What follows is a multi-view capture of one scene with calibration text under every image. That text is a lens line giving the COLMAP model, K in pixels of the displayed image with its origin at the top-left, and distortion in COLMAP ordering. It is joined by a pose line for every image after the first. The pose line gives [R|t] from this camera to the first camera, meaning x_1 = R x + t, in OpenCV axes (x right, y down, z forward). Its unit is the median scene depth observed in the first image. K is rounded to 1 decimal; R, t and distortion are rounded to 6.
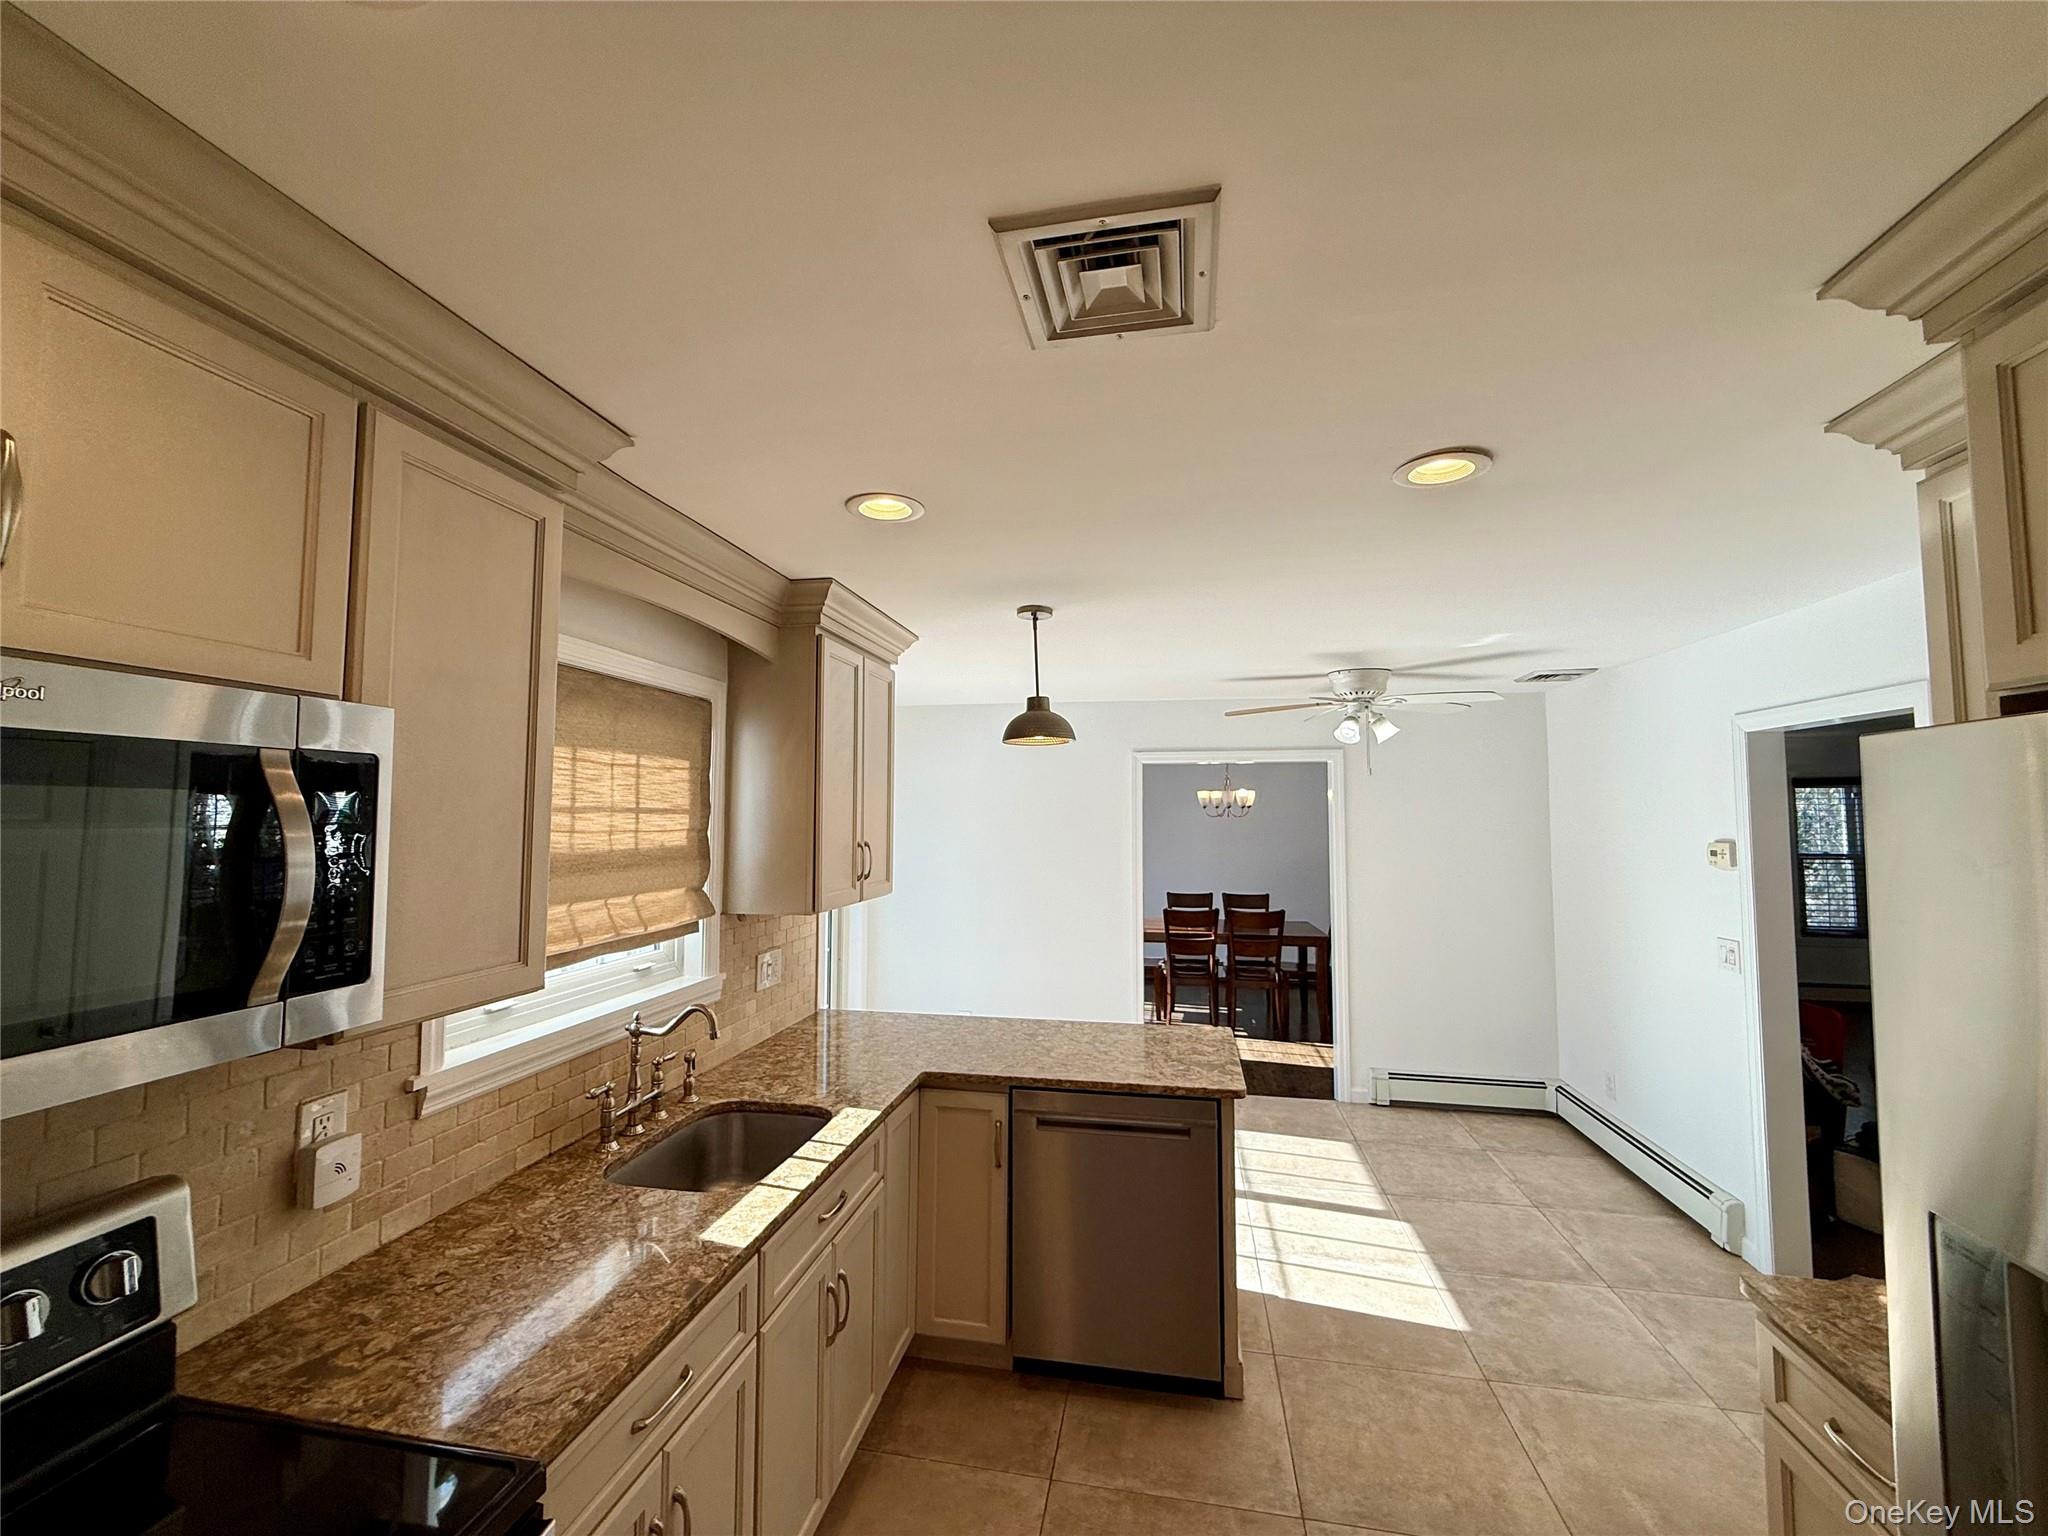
lens RADIAL K [[824.2, 0, 1018.8], [0, 824.2, 763.3], [0, 0, 1]] dist [-0.000806, -0.000216]
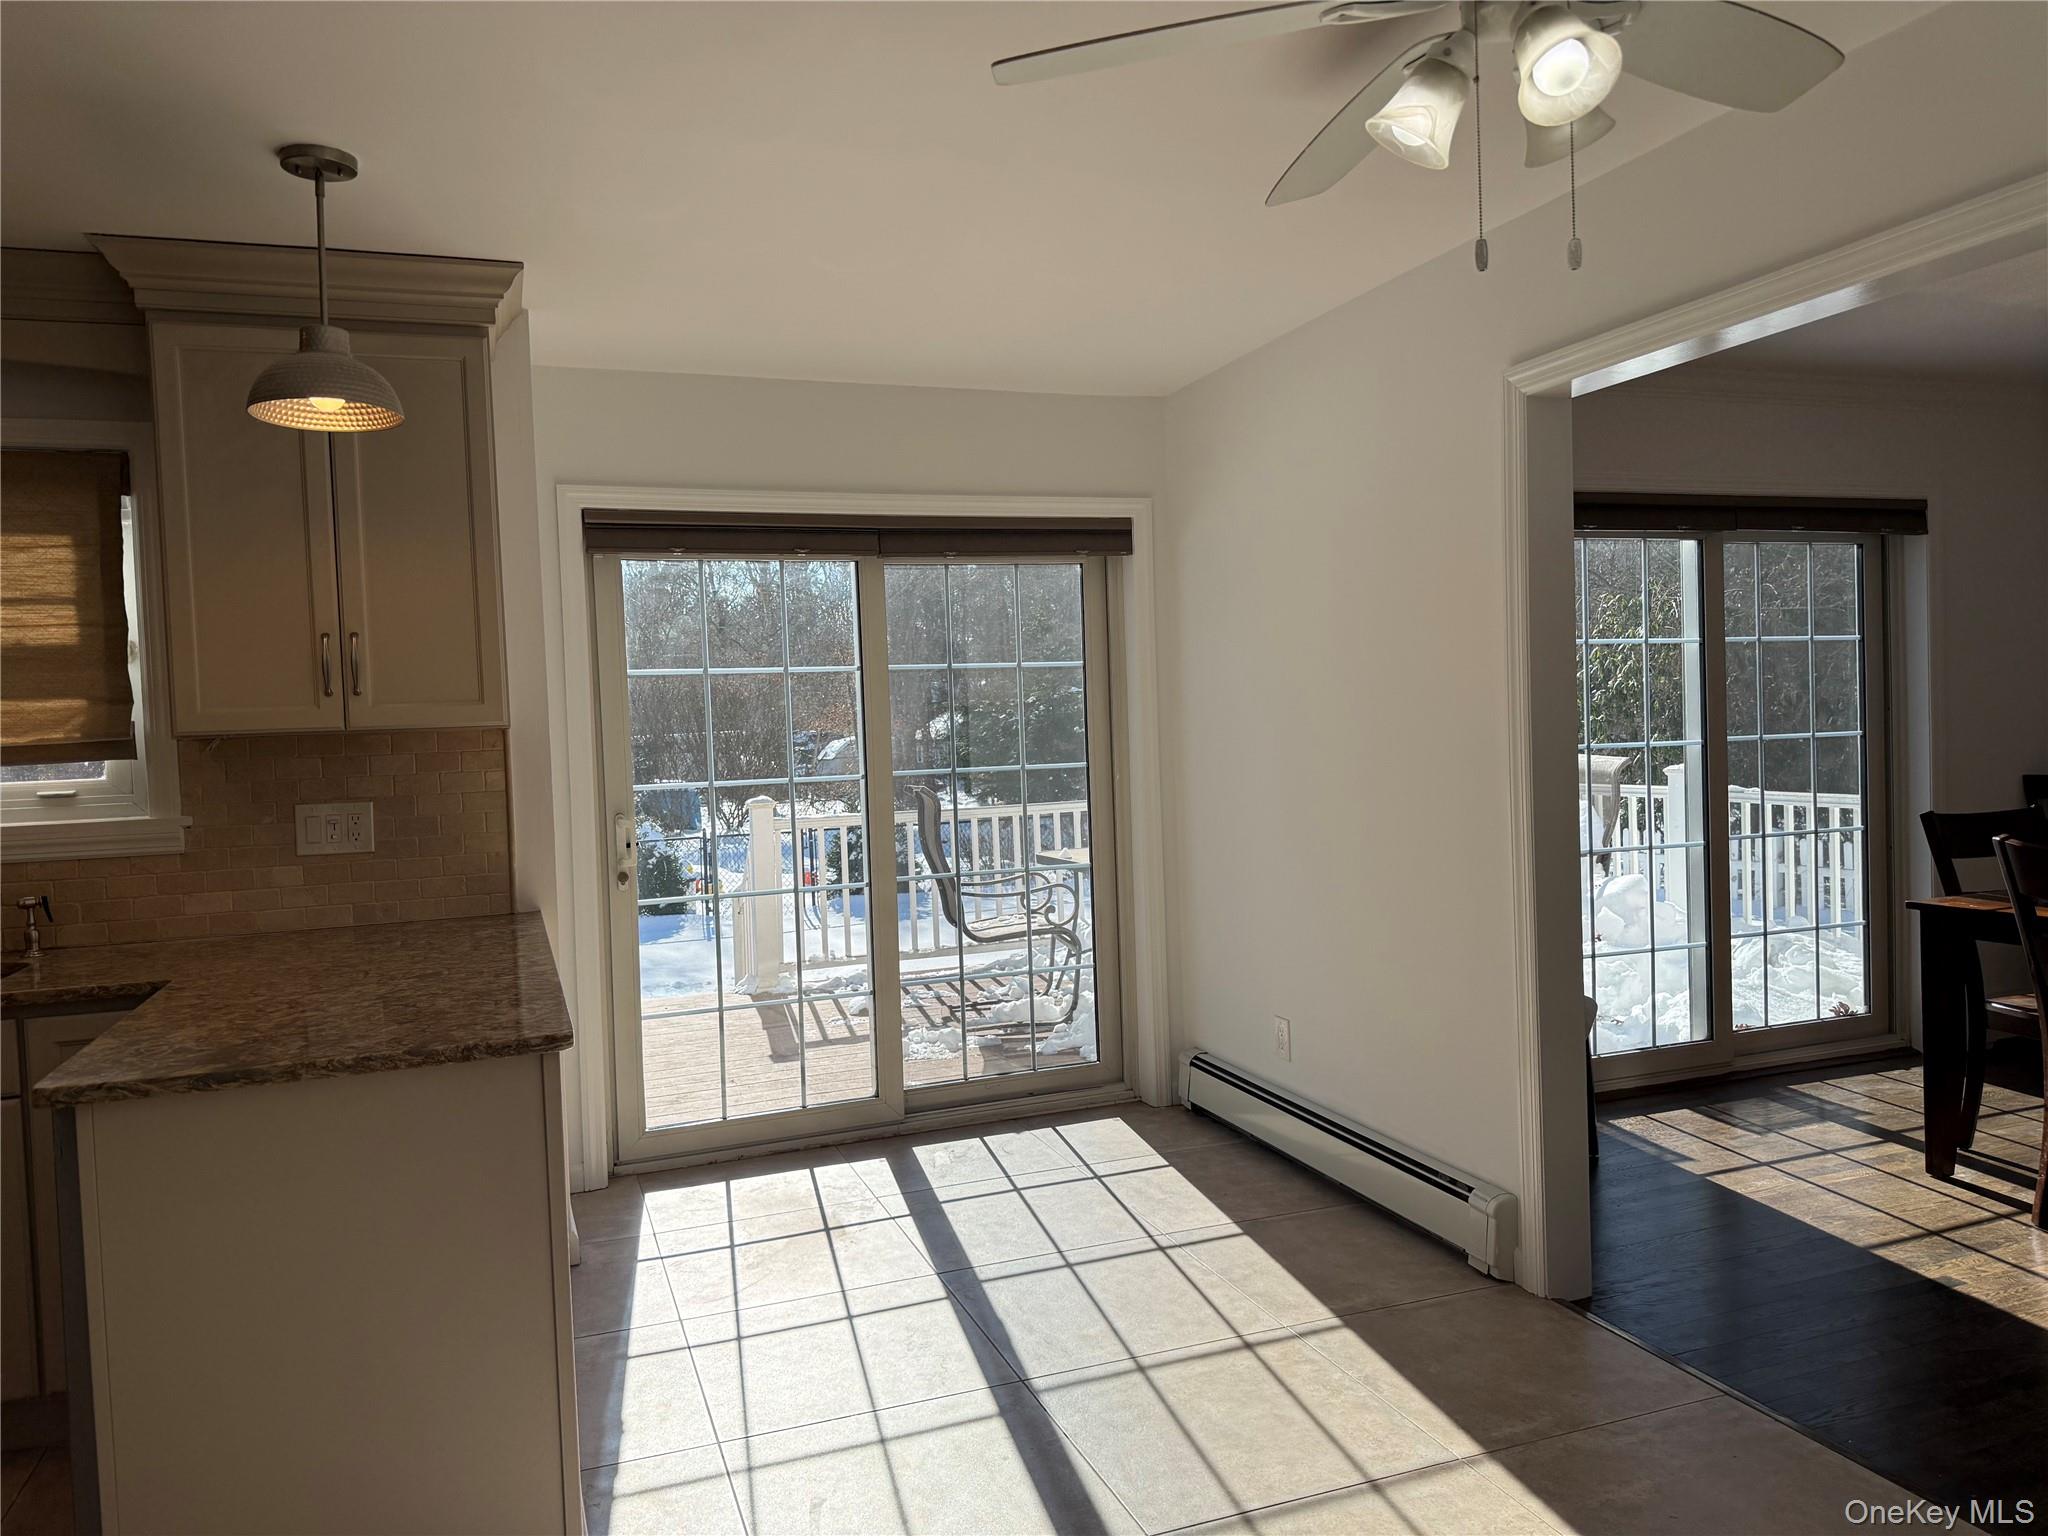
lens RADIAL K [[1405.1, 0, 1031.6], [0, 1405.1, 780.5], [0, 0, 1]] dist [0.001116, -0.041535]
pose [[0.526056, 0.023989, -0.850112, 1.317345], [0.092007, 0.992130, 0.084932, 0.218509], [0.845458, -0.122895, 0.519709, 1.170730]]
